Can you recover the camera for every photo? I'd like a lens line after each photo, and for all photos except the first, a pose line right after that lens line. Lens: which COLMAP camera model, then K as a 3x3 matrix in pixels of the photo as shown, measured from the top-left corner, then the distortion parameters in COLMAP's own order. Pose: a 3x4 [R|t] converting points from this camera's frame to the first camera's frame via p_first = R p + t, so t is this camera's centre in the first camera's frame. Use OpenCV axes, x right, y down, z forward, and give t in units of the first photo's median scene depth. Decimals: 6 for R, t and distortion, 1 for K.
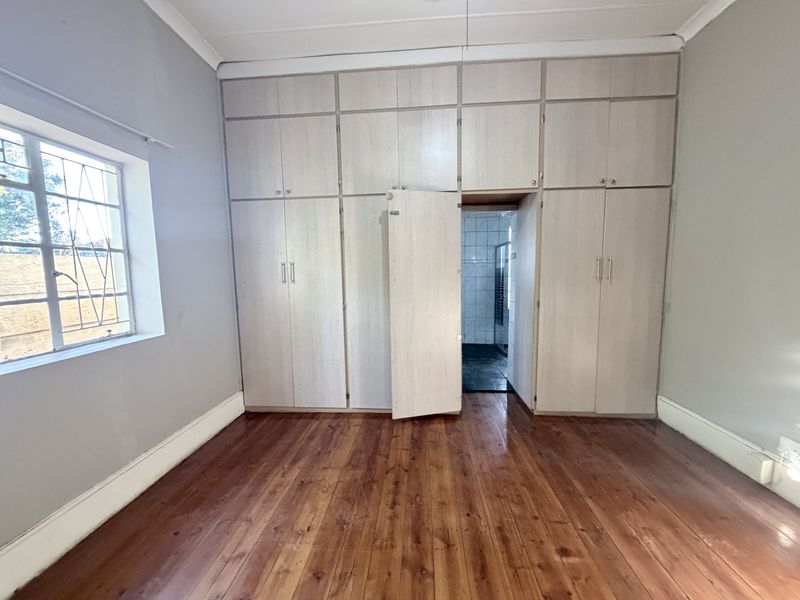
lens RADIAL K [[320.0, 0, 398.1], [0, 320.0, 299.7], [0, 0, 1]] dist [0.000667, -0.000361]
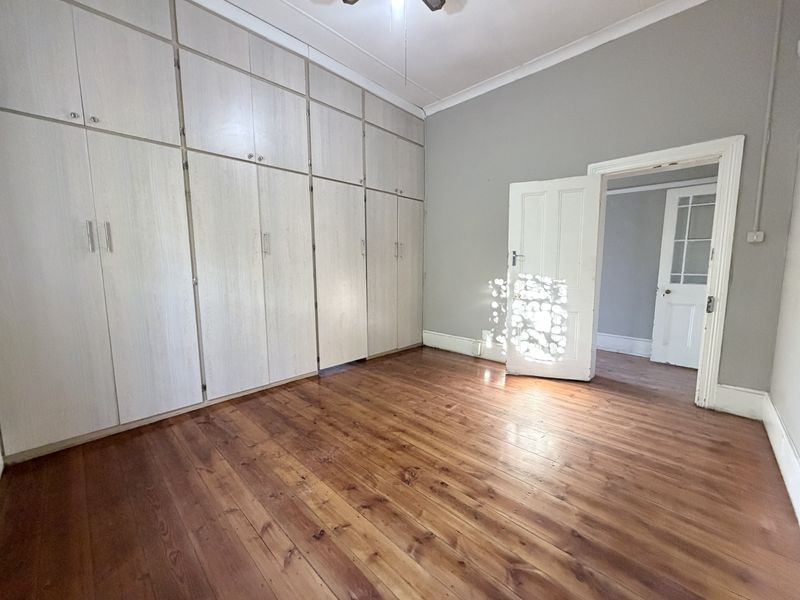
lens RADIAL K [[320.0, 0, 399.6], [0, 320.0, 300.7], [0, 0, 1]] dist [0.000667, -0.000361]
pose [[0.635268, -0.075561, 0.768586, -0.560920], [0.066767, 0.996850, 0.042816, 0.082286], [-0.769400, 0.024117, 0.638312, 0.059204]]
